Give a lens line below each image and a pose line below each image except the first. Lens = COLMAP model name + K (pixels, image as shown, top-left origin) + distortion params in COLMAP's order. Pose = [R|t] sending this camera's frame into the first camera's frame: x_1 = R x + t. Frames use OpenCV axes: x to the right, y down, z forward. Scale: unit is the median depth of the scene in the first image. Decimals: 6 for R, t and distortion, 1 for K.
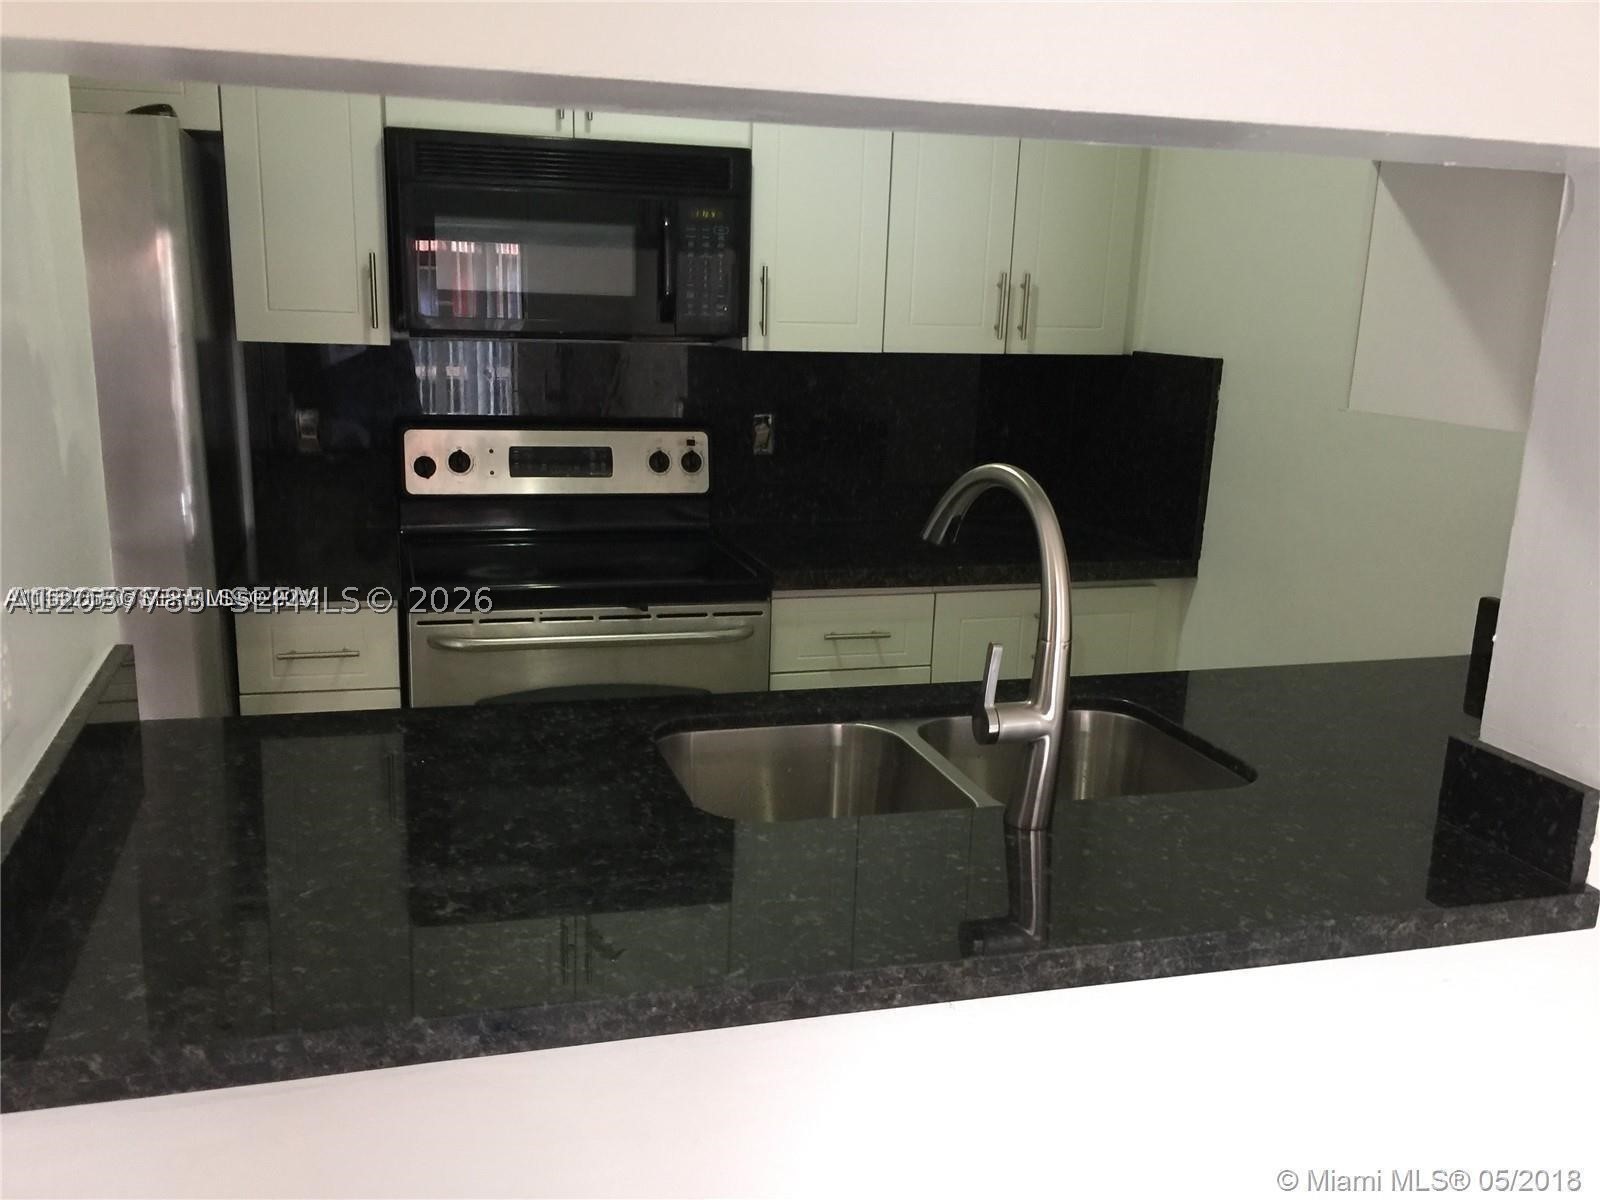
lens RADIAL K [[1379.6, 0, 788.9], [0, 1379.6, 613.4], [0, 0, 1]] dist [0.068879, -0.090710]
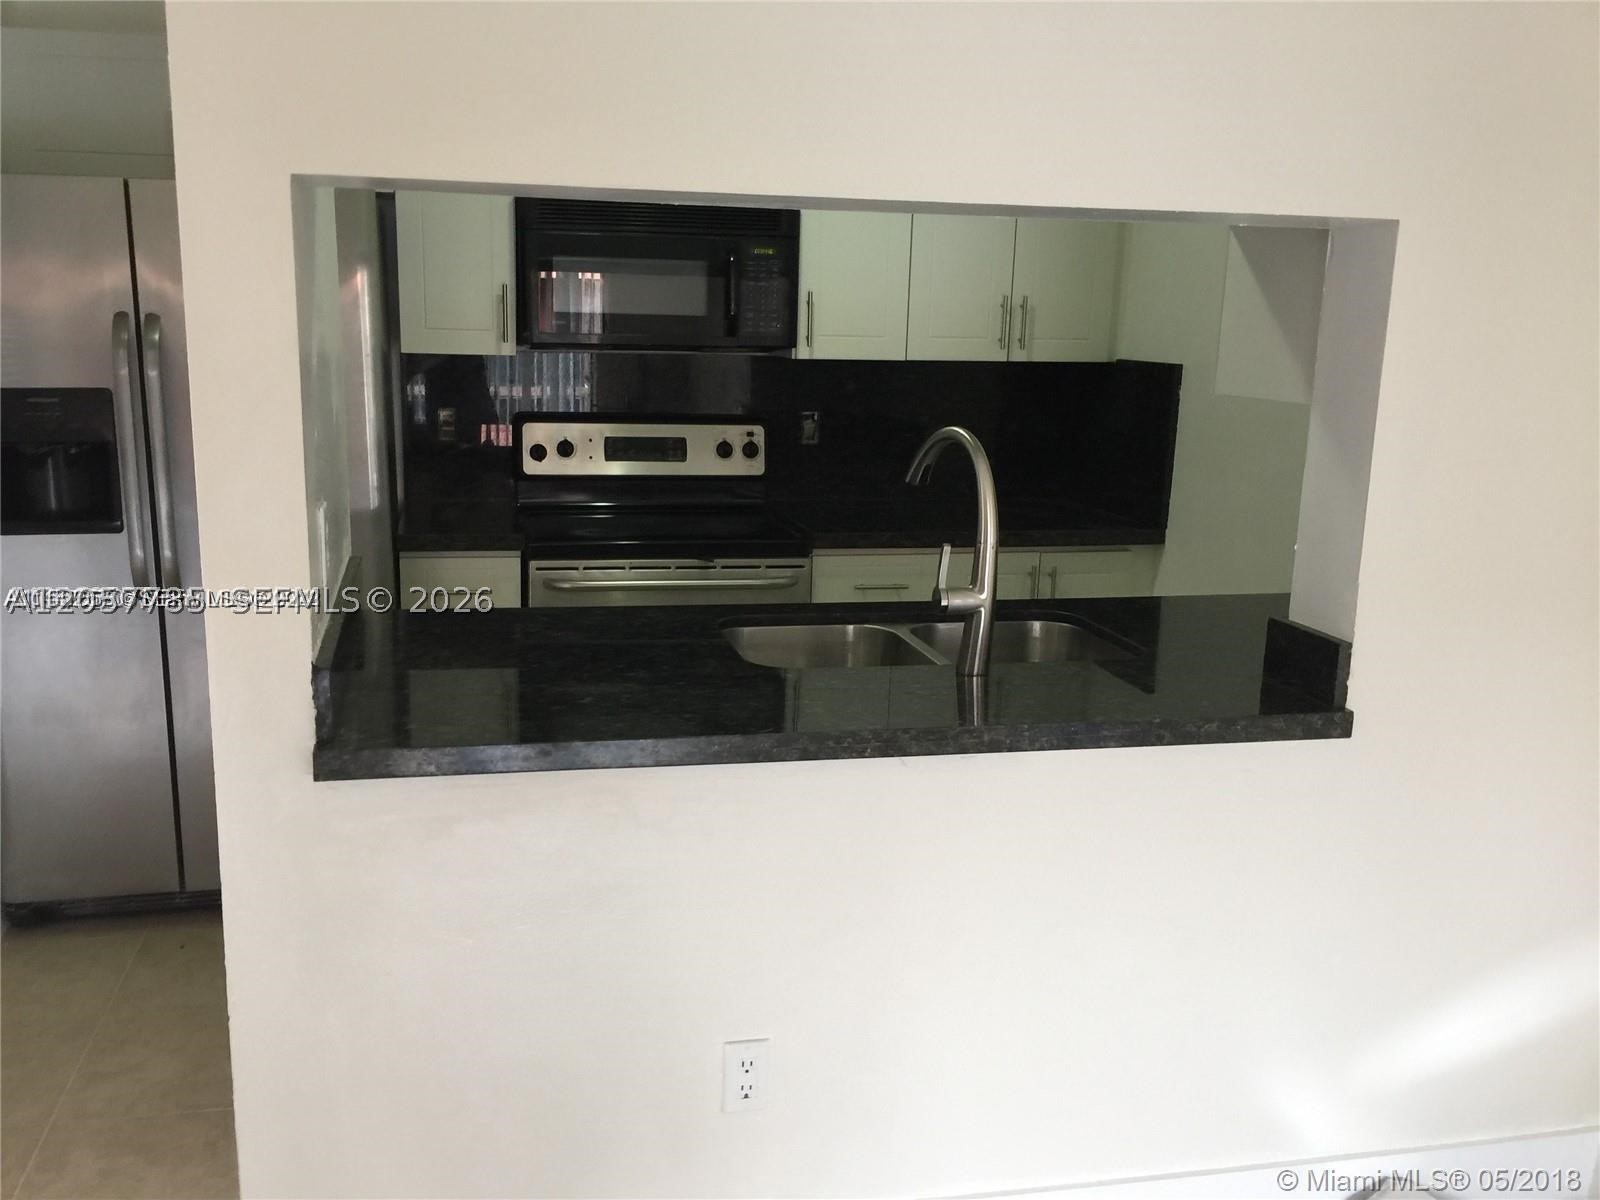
lens RADIAL K [[1379.6, 0, 769.1], [0, 1379.6, 600.4], [0, 0, 1]] dist [0.068879, -0.090710]
pose [[0.998068, 0.008492, -0.061549, 0.025847], [-0.009923, 0.999686, -0.022992, 0.059376], [0.061334, 0.023559, 0.997839, -0.251589]]
